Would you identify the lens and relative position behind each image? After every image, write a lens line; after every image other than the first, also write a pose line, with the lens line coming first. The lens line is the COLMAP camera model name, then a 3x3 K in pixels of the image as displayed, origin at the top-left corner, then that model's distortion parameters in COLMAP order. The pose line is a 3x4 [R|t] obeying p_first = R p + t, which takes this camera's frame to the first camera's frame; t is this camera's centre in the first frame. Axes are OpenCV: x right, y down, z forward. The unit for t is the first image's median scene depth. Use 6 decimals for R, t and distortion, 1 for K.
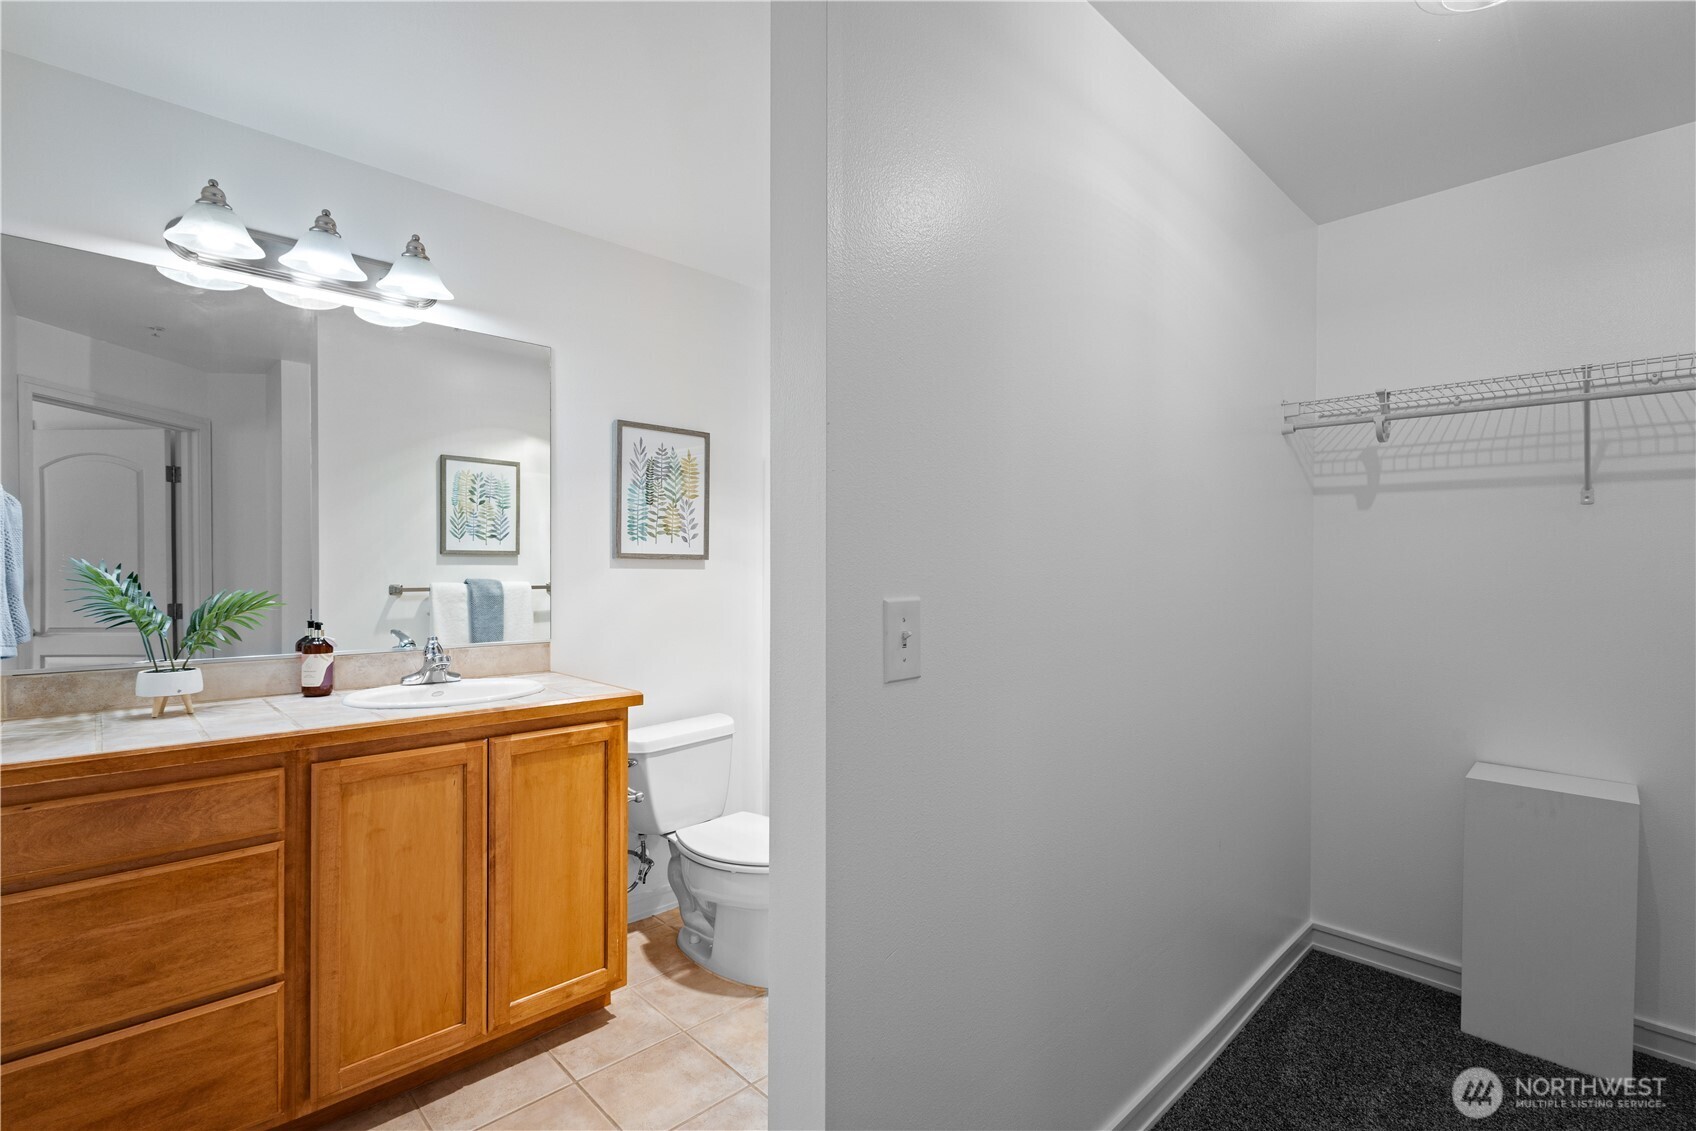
lens RADIAL K [[782.1, 0, 847.5], [0, 782.1, 572.2], [0, 0, 1]] dist [0.014872, -0.004379]
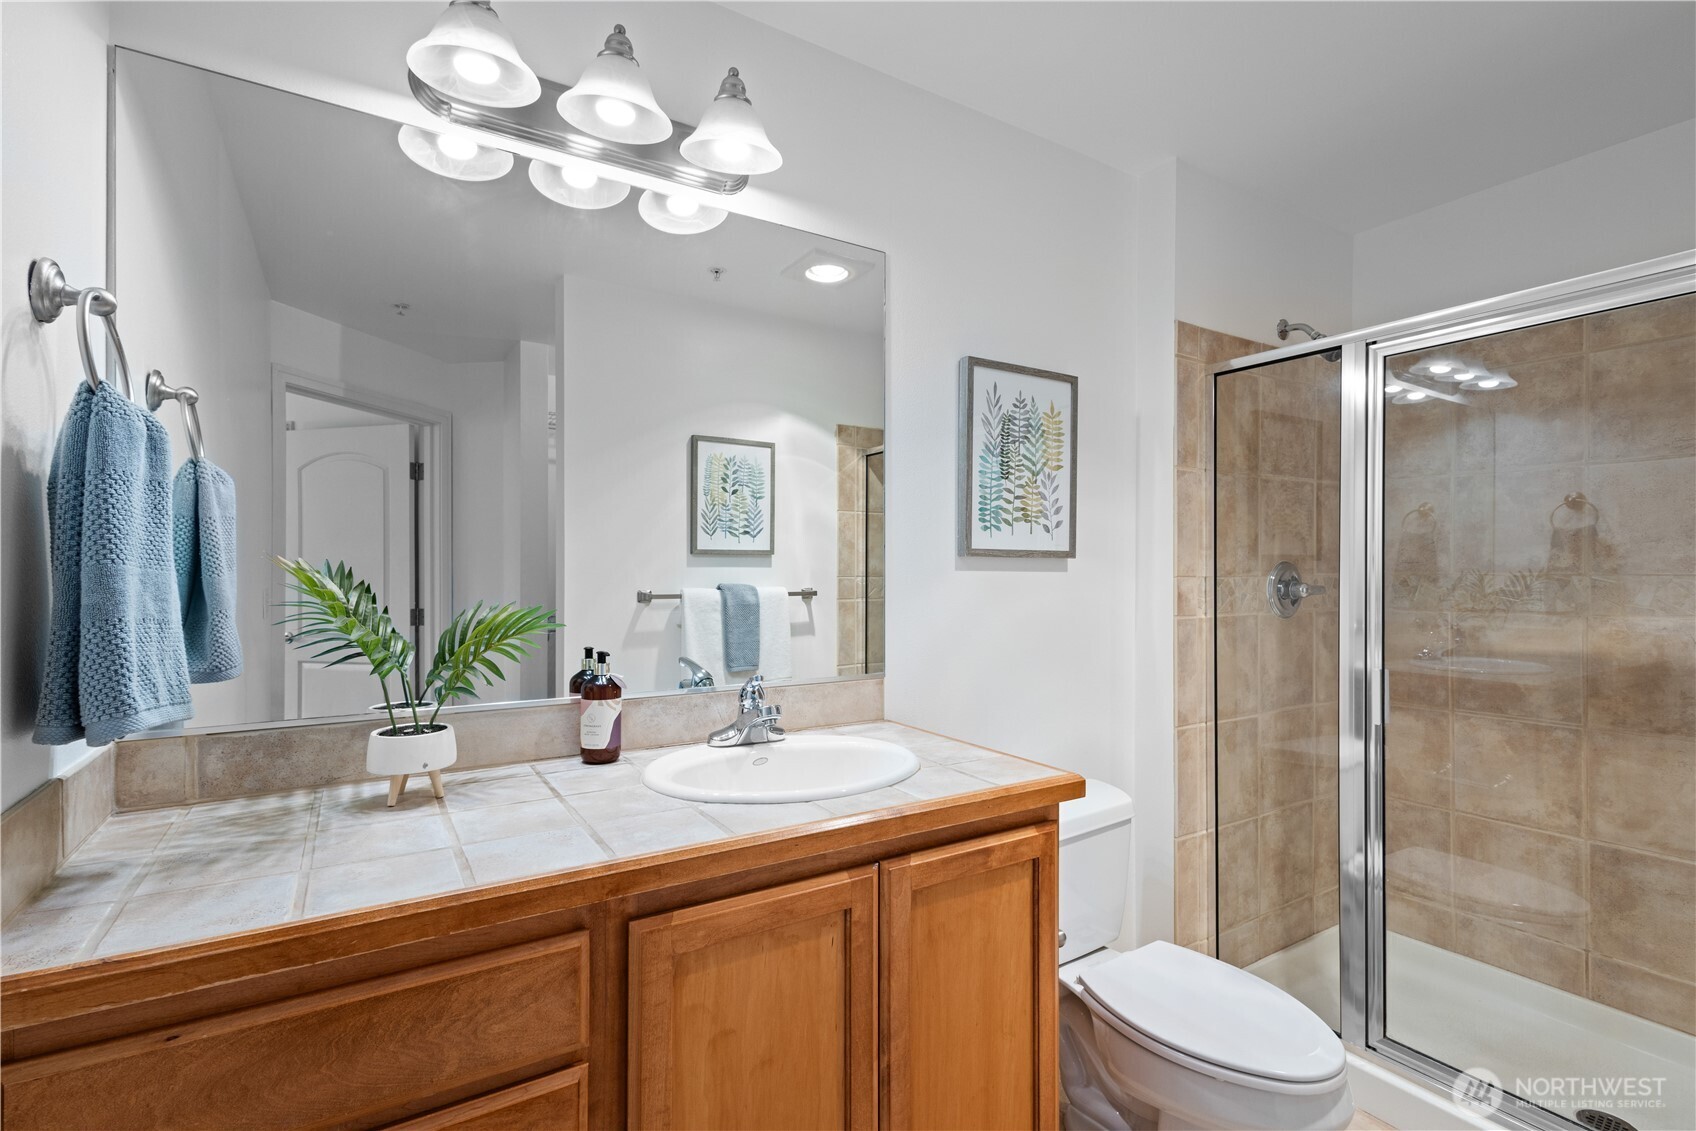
lens RADIAL K [[782.1, 0, 841.9], [0, 782.1, 568.4], [0, 0, 1]] dist [0.014872, -0.004379]
pose [[0.978131, -0.002004, -0.207980, -0.330040], [0.000333, 0.999967, -0.008070, -0.001916], [0.207989, 0.007824, 0.978100, 0.383628]]
